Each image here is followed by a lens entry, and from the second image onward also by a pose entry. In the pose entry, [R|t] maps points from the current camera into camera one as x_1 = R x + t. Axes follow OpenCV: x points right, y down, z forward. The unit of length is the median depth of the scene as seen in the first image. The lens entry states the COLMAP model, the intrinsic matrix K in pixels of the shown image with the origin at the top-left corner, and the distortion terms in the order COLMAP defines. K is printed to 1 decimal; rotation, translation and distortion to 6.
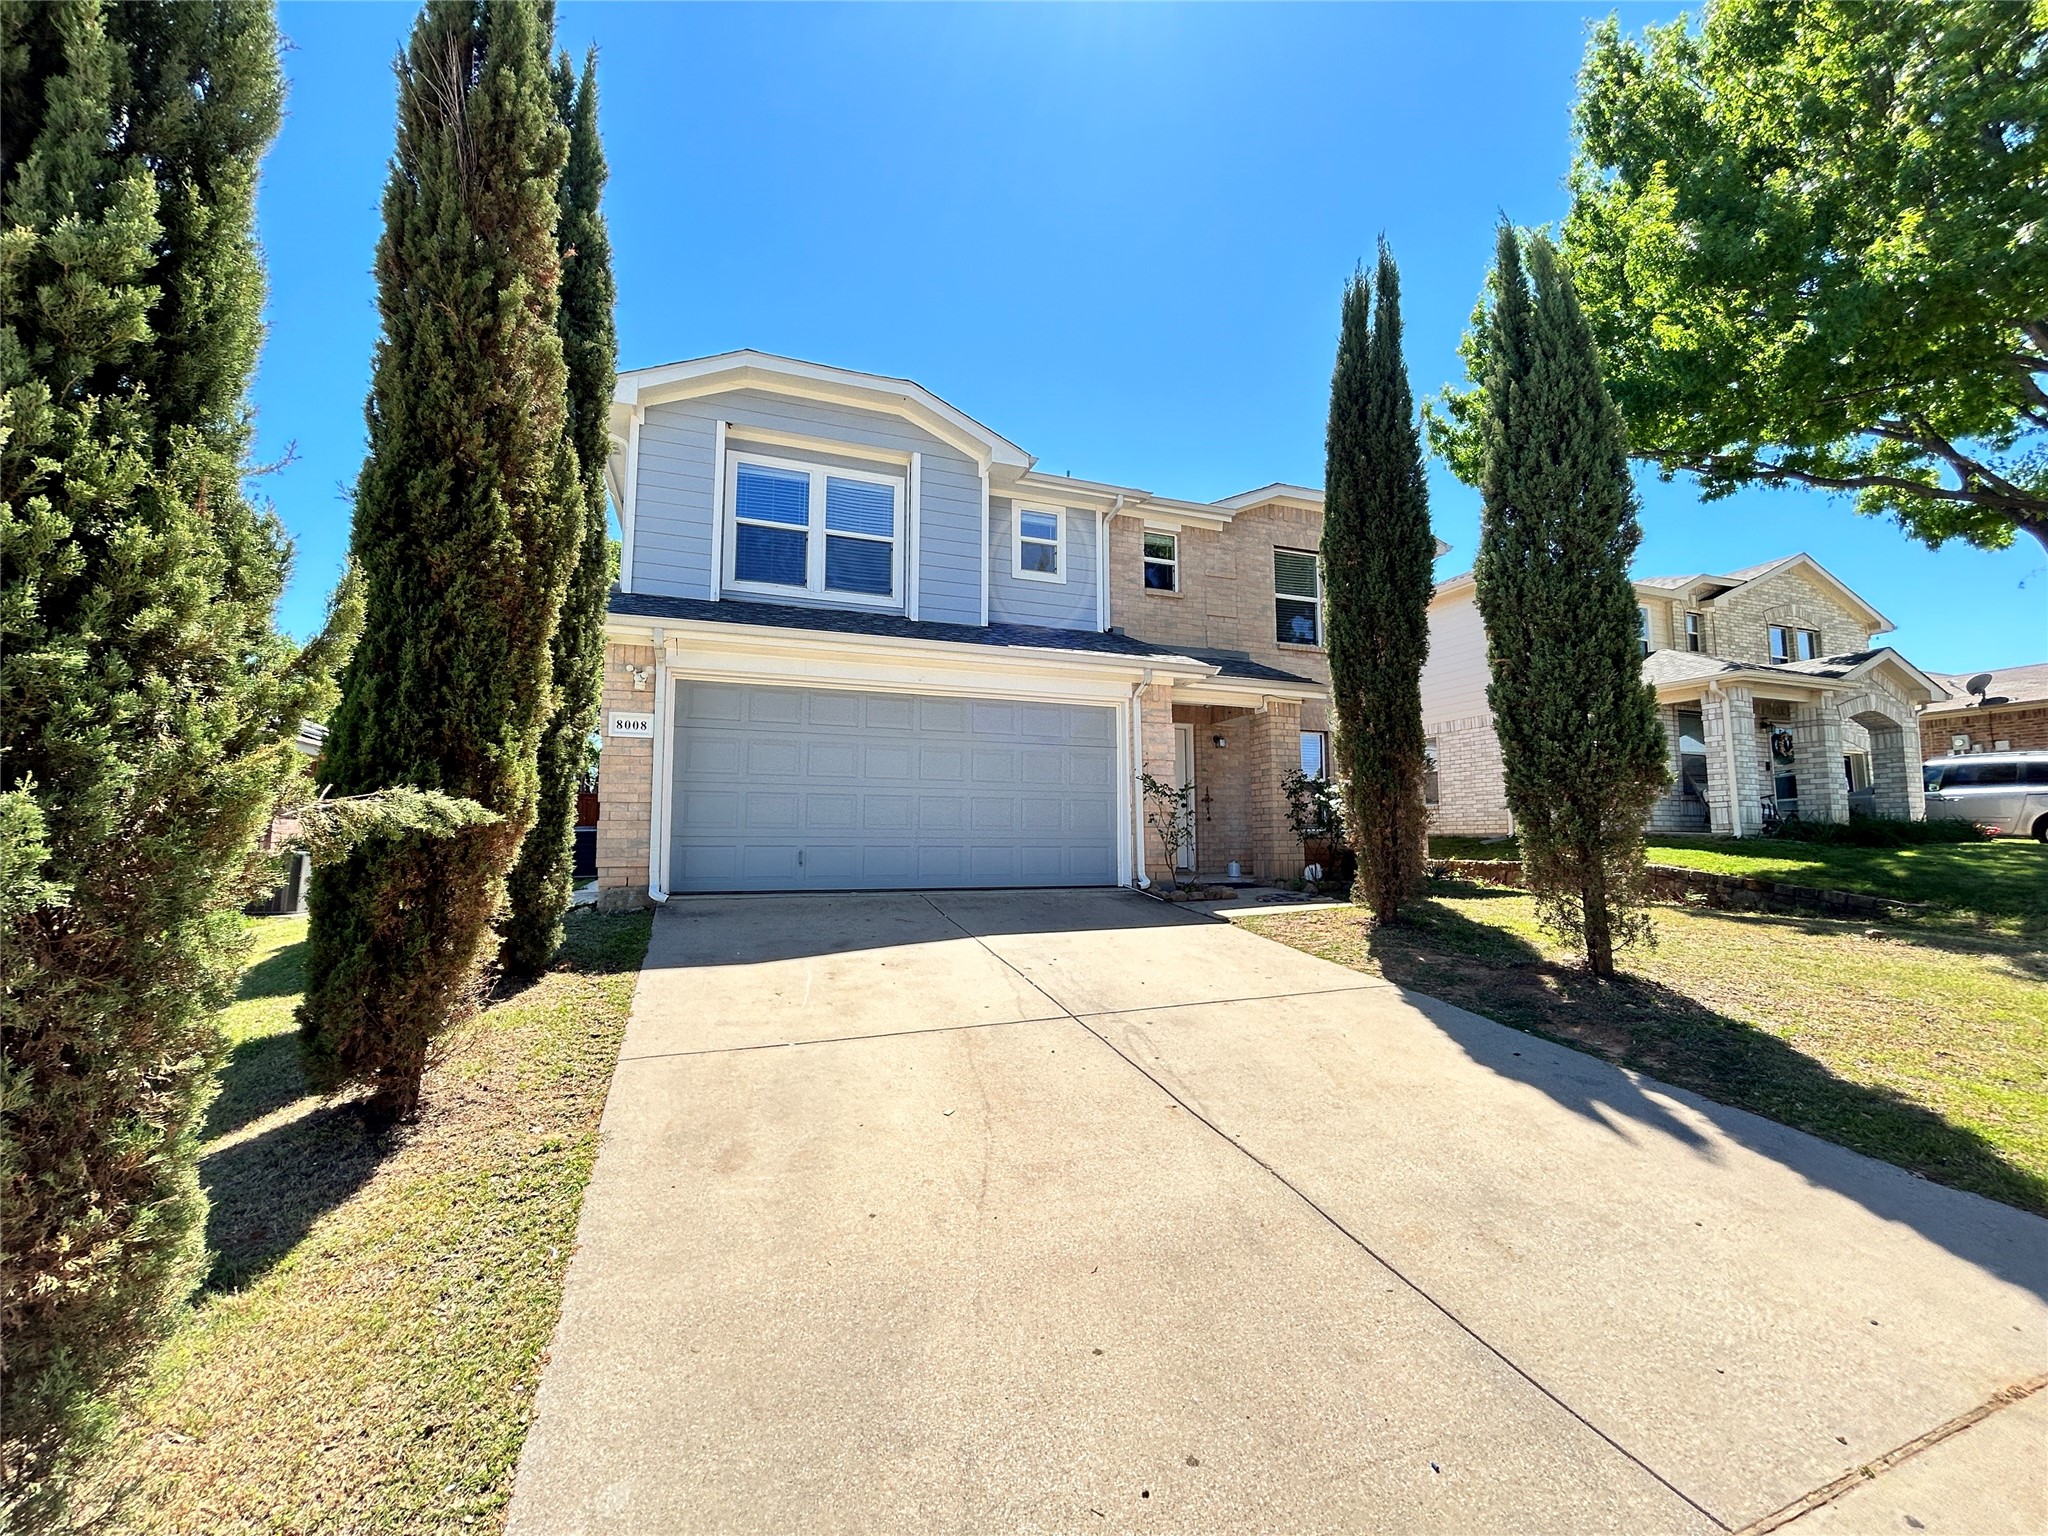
lens RADIAL K [[830.7, 0, 1003.0], [0, 830.7, 771.2], [0, 0, 1]] dist [0.000354, 0.000144]
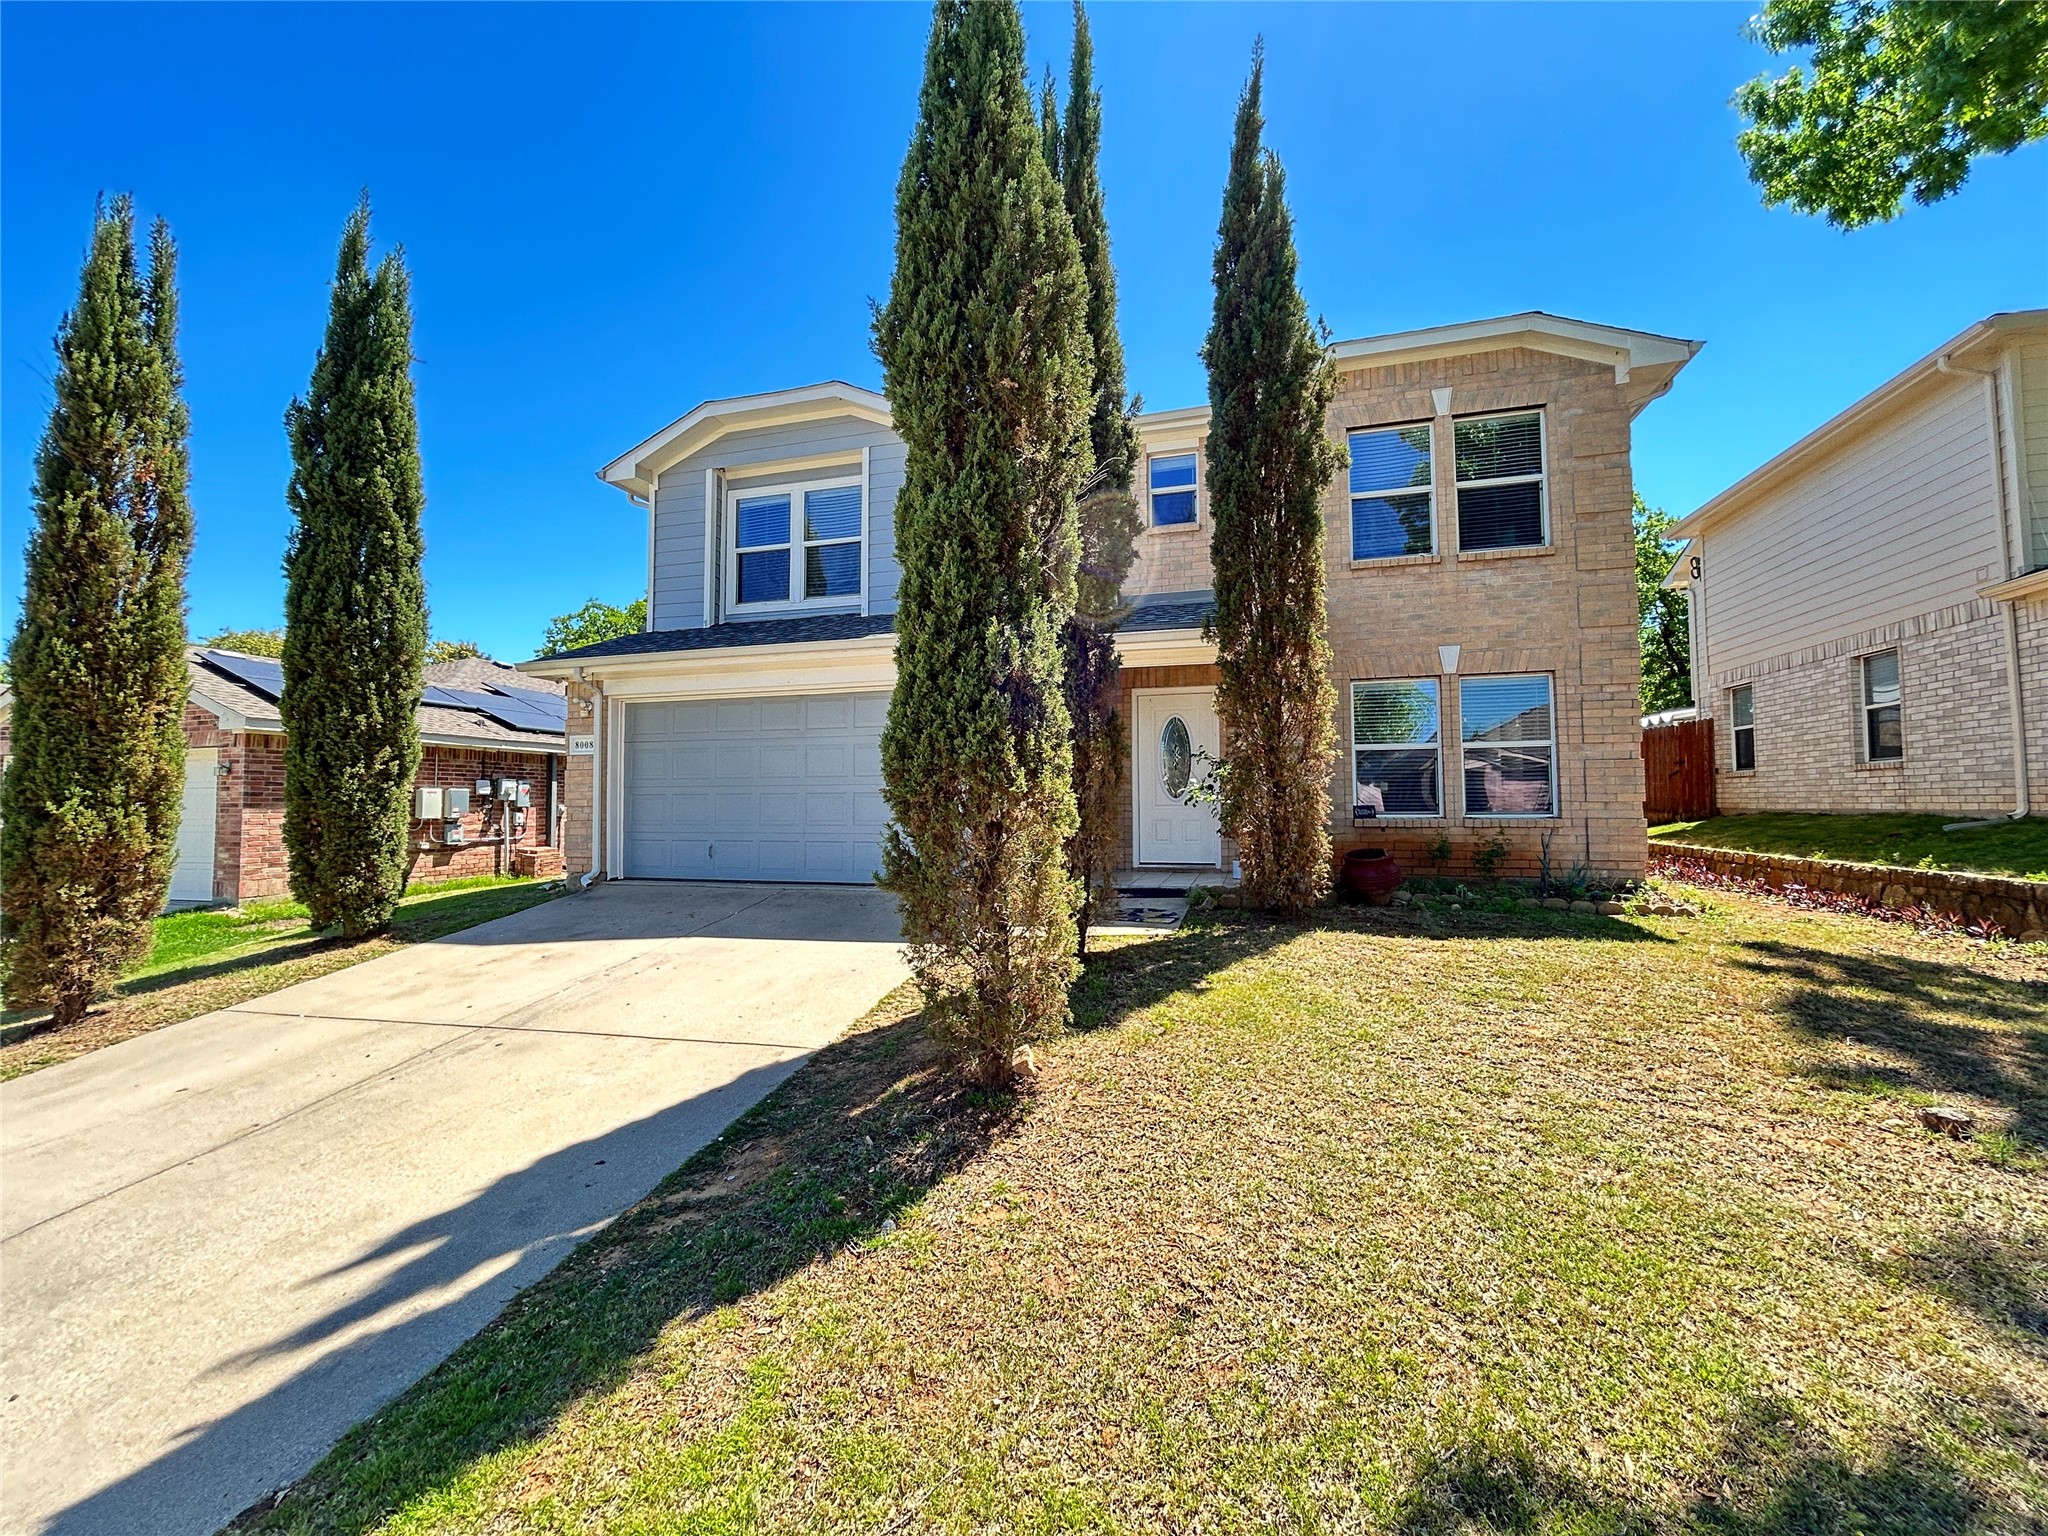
lens RADIAL K [[830.7, 0, 1014.8], [0, 830.7, 765.4], [0, 0, 1]] dist [0.000354, 0.000144]
pose [[0.827799, -0.055121, -0.558310, 0.584681], [0.059487, 0.998175, -0.010348, 0.018963], [0.557862, -0.024647, 0.829568, 0.267403]]
